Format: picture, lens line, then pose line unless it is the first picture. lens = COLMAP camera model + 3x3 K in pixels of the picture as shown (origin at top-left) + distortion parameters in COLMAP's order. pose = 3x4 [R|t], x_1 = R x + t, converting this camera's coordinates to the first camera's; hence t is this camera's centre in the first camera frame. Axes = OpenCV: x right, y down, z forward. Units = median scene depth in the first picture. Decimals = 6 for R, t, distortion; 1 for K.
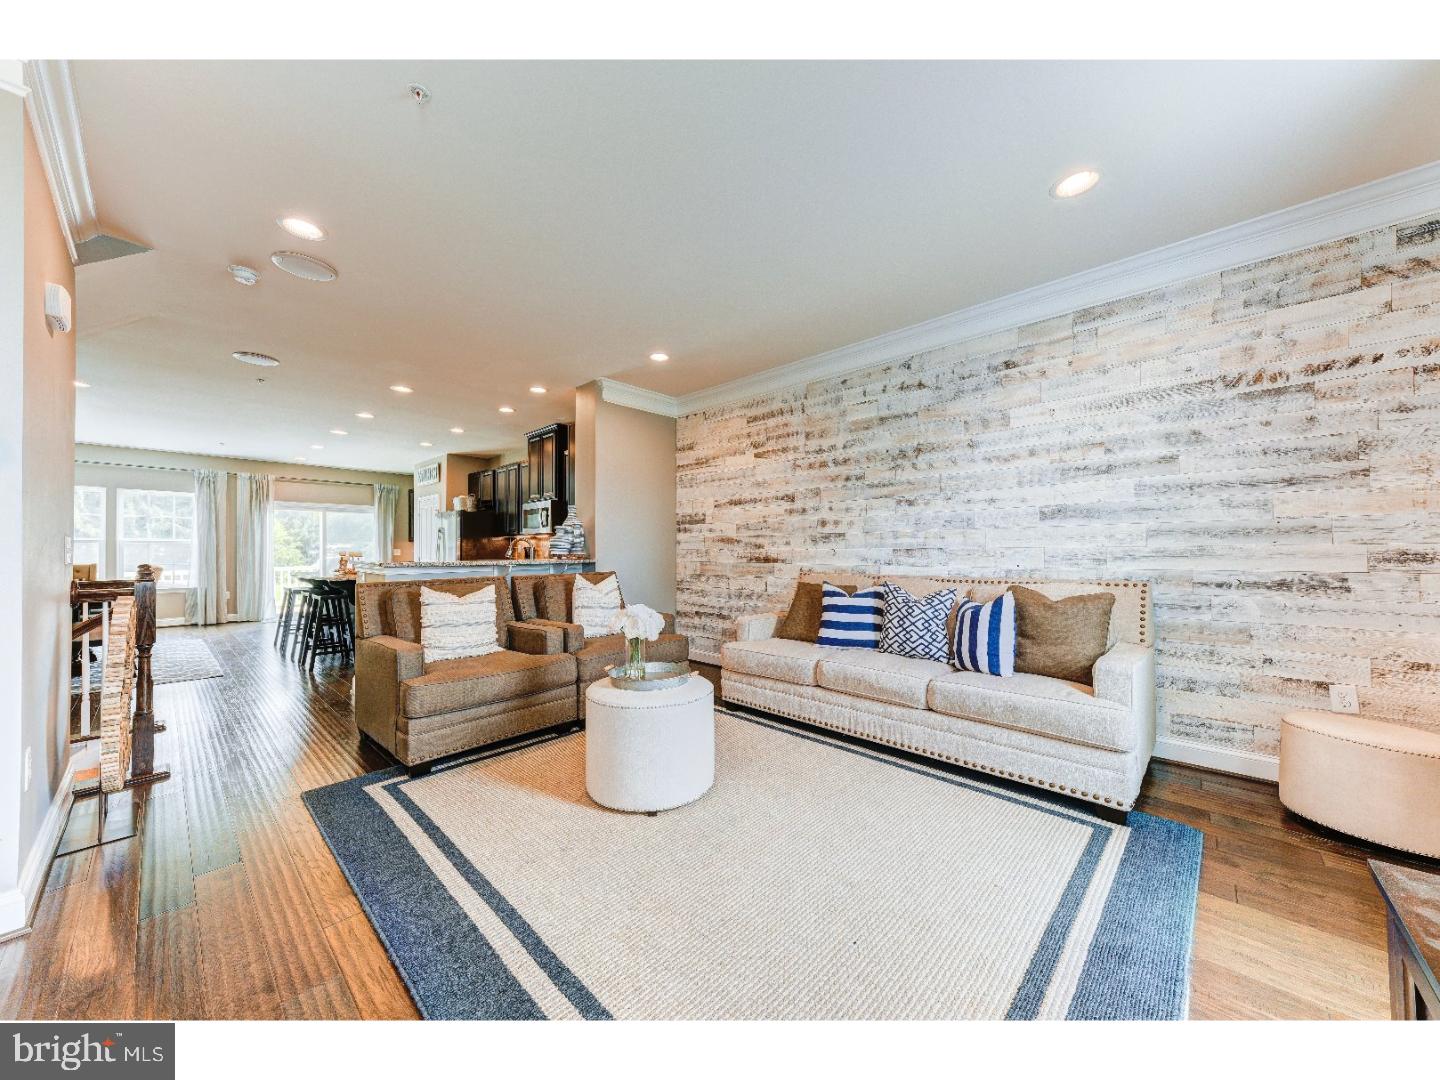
lens RADIAL K [[524.8, 0, 724.2], [0, 524.8, 546.8], [0, 0, 1]] dist [0.020641, -0.000090]
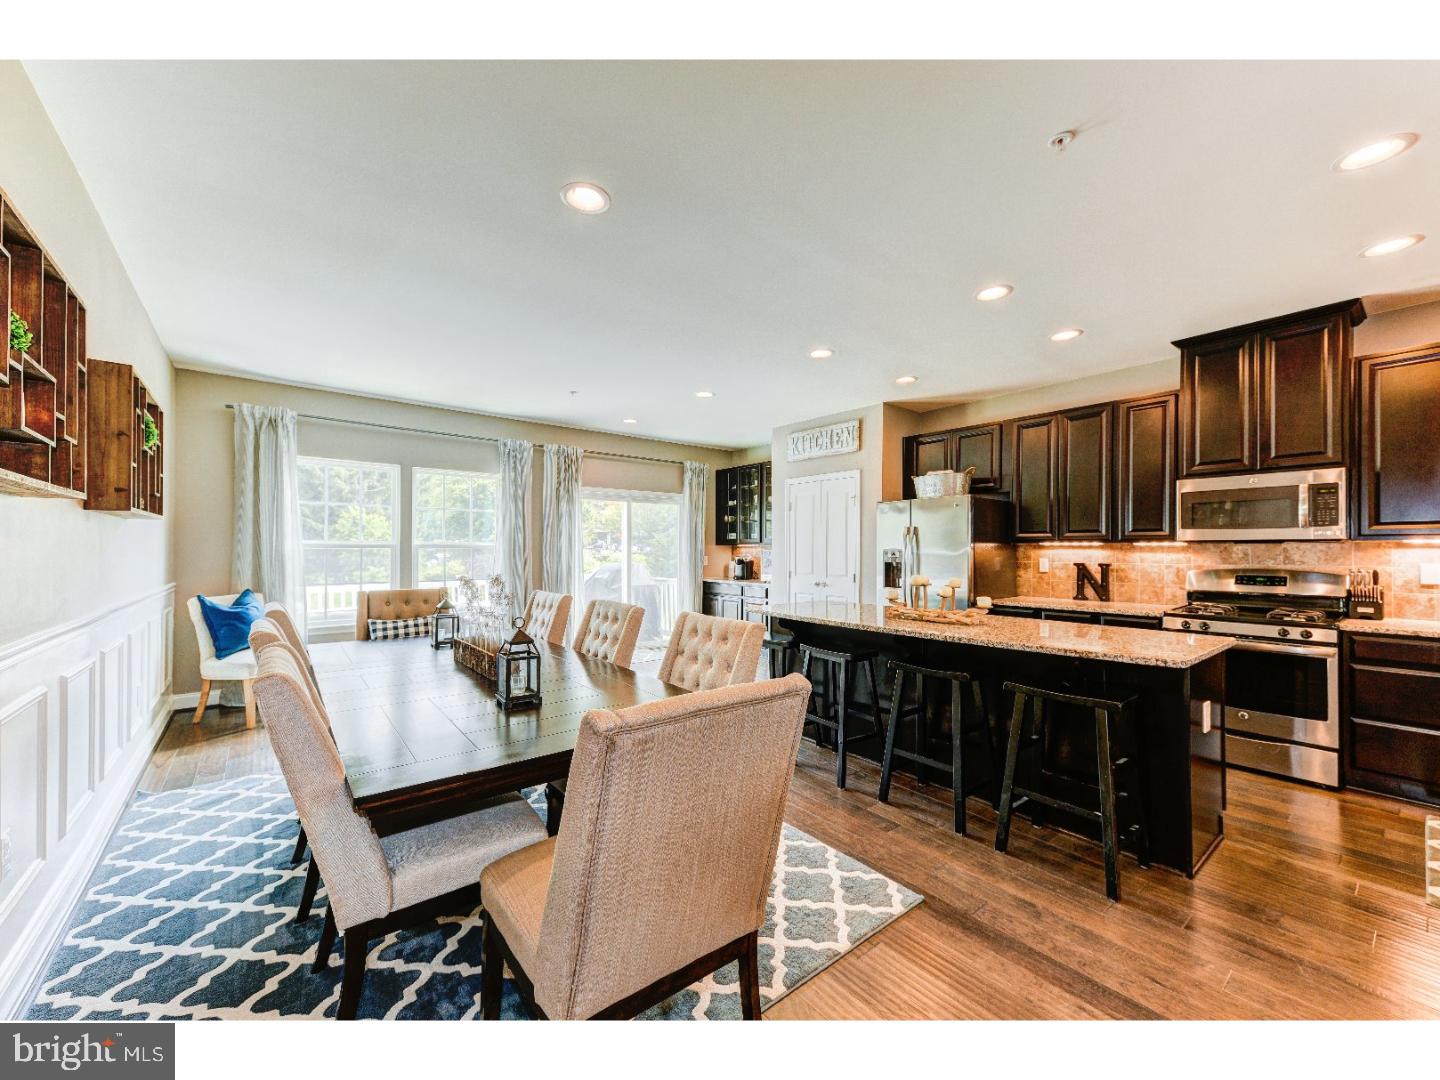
lens RADIAL K [[553.3, 0, 723.6], [0, 553.3, 550.0], [0, 0, 1]] dist [0.015817, -0.000151]
pose [[0.989952, 0.008143, -0.141168, -1.172478], [-0.006770, 0.999925, 0.010202, -0.025653], [0.141241, -0.009144, 0.989933, 0.665852]]
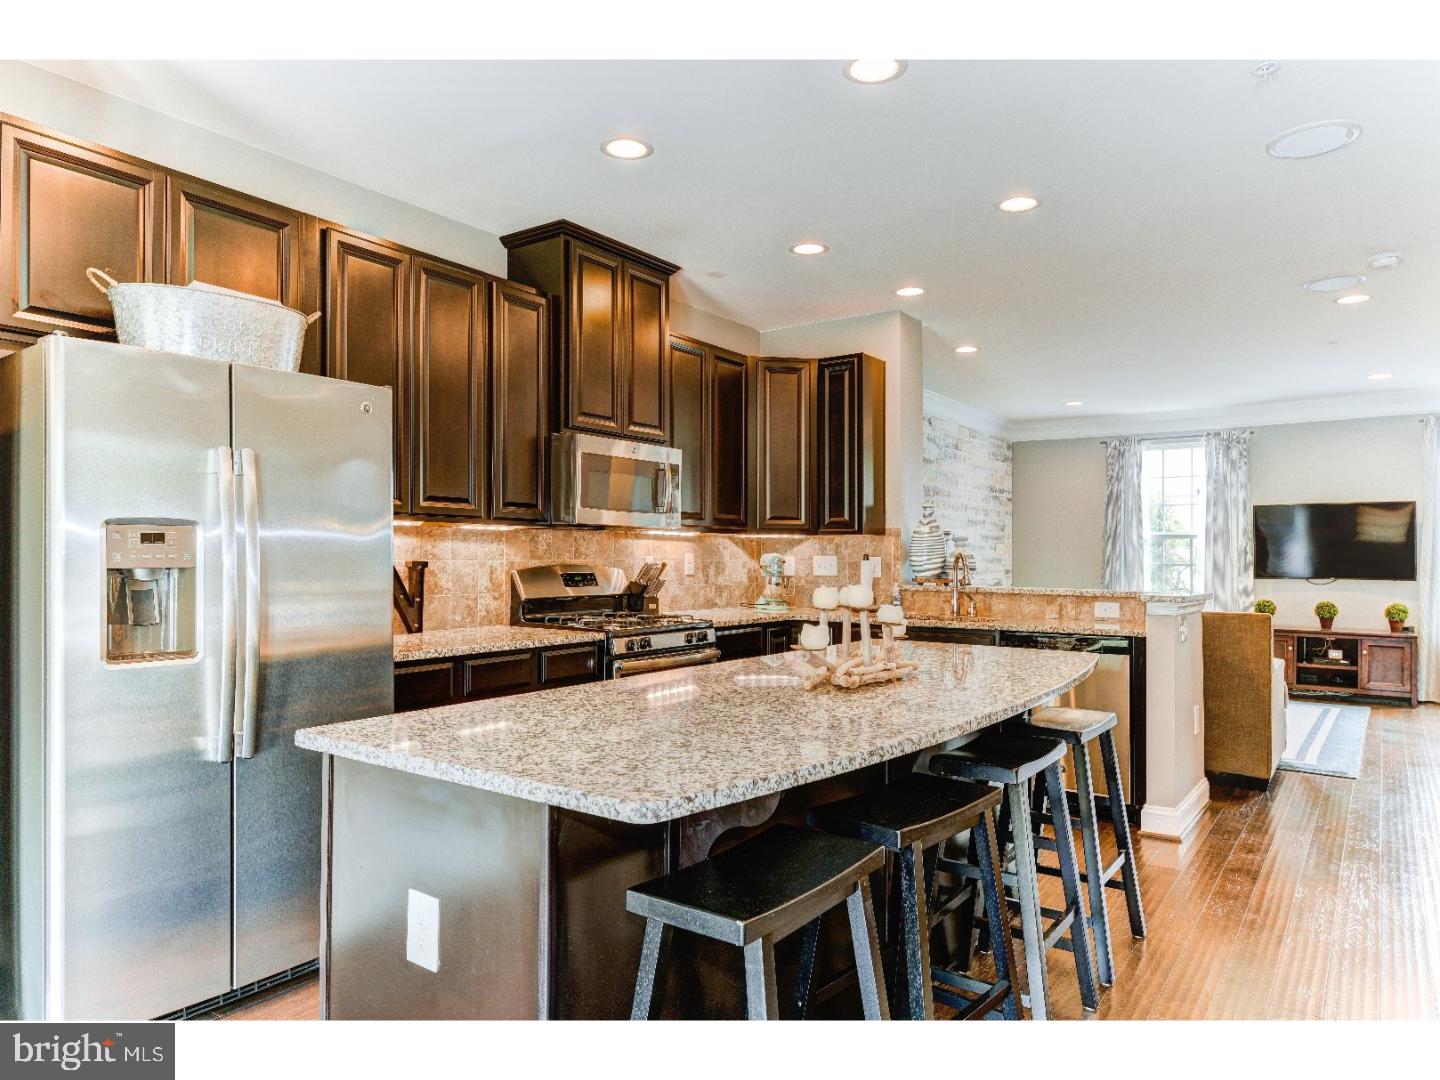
lens RADIAL K [[926.3, 0, 720.0], [0, 926.3, 540.0], [0, 0, 1]] dist [0.001660, 0.001389]
pose [[-0.134587, 0.021772, 0.990663, -1.546094], [-0.017614, 0.999548, -0.024360, -0.000152], [-0.990745, -0.020728, -0.134142, 1.565196]]
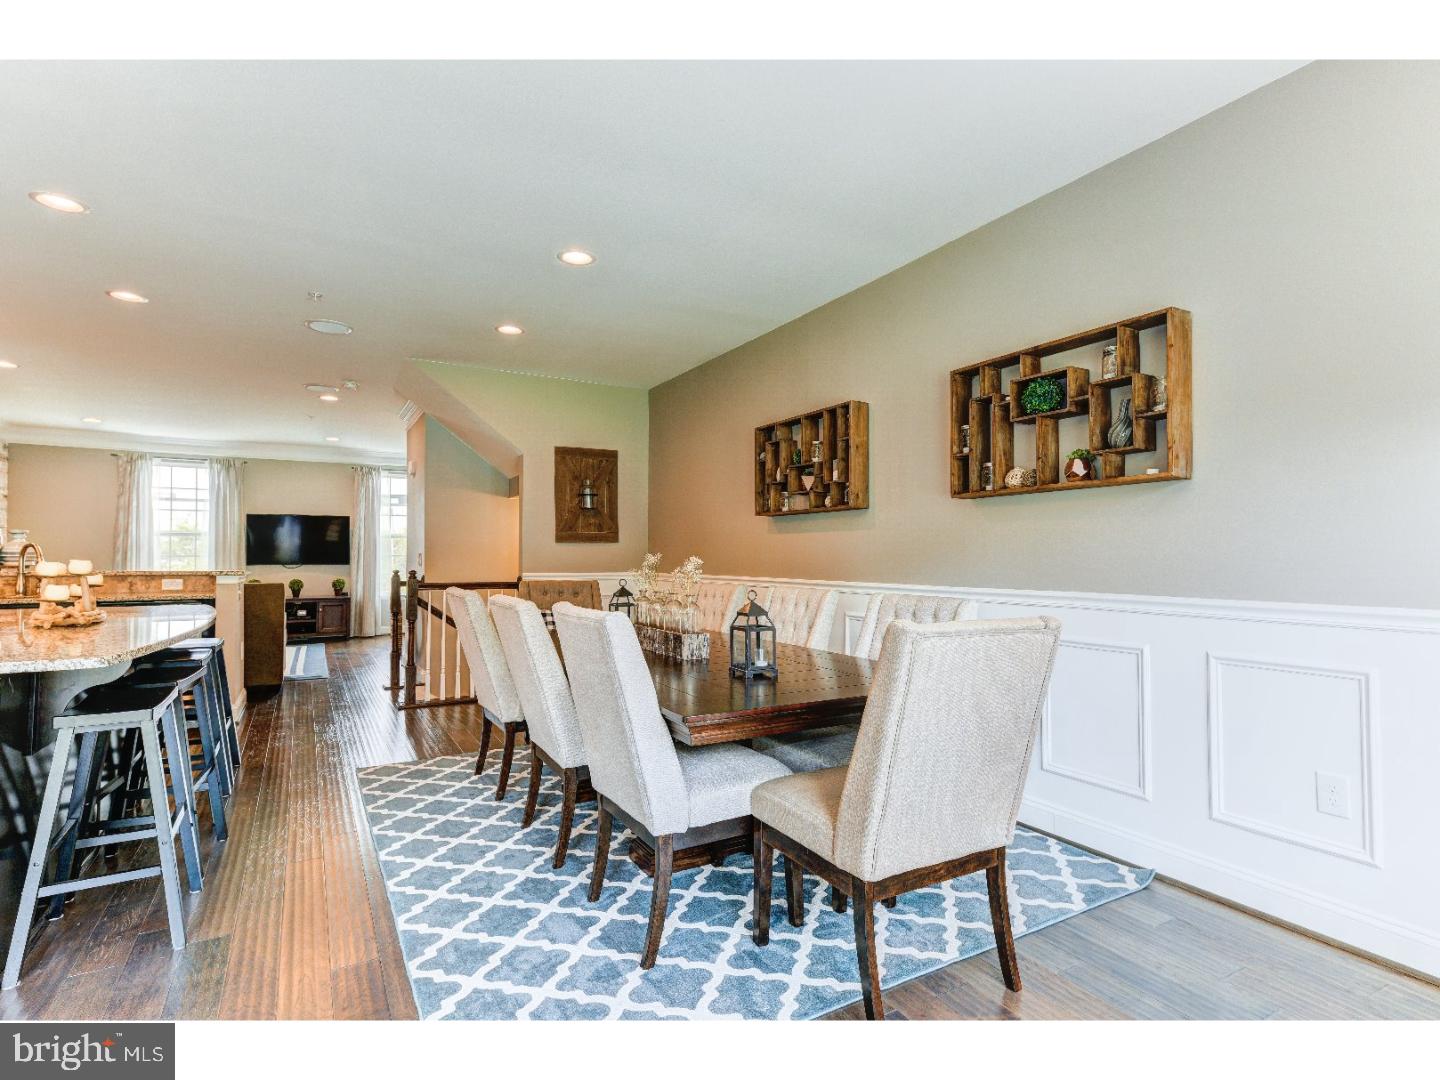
lens RADIAL K [[737.1, 0, 718.3], [0, 737.1, 555.3], [0, 0, 1]] dist [0.023671, 0.000026]
pose [[-0.955586, 0.004264, 0.294681, -1.773277], [-0.000099, 0.999891, -0.014790, 0.018146], [-0.294712, -0.014162, -0.955481, 1.907627]]
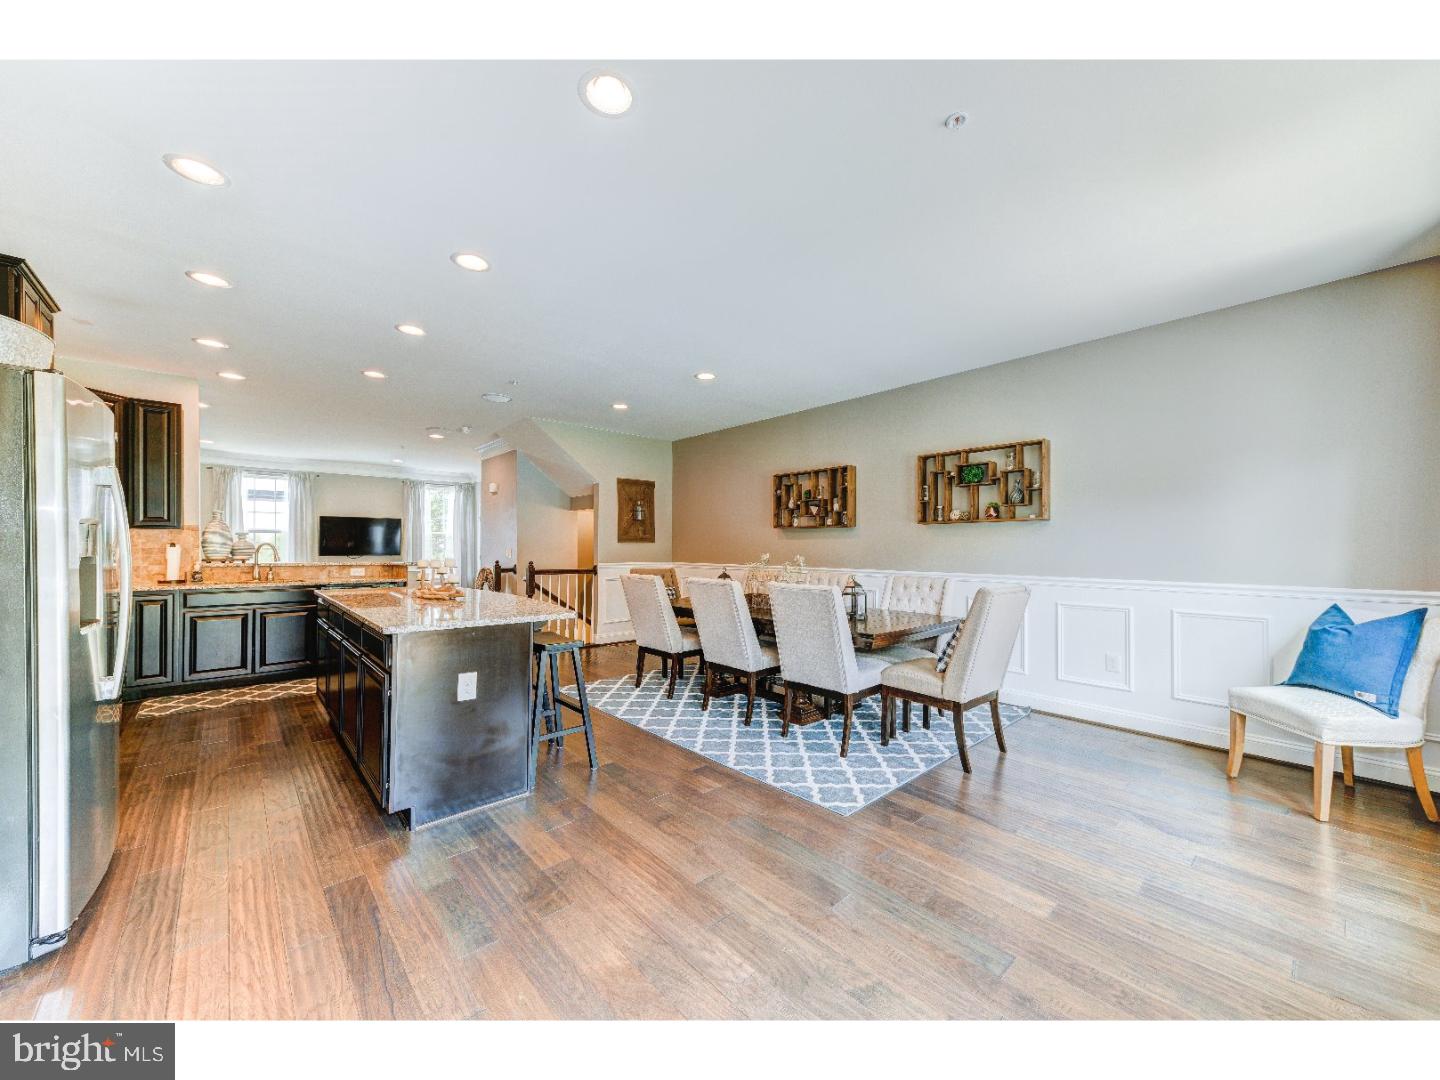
lens RADIAL K [[553.3, 0, 723.6], [0, 553.3, 550.0], [0, 0, 1]] dist [0.015817, -0.000151]
pose [[-0.996110, -0.000607, 0.088112, -1.498356], [-0.001354, 0.999964, -0.008419, 0.007094], [-0.088104, -0.008506, -0.996075, 2.207728]]
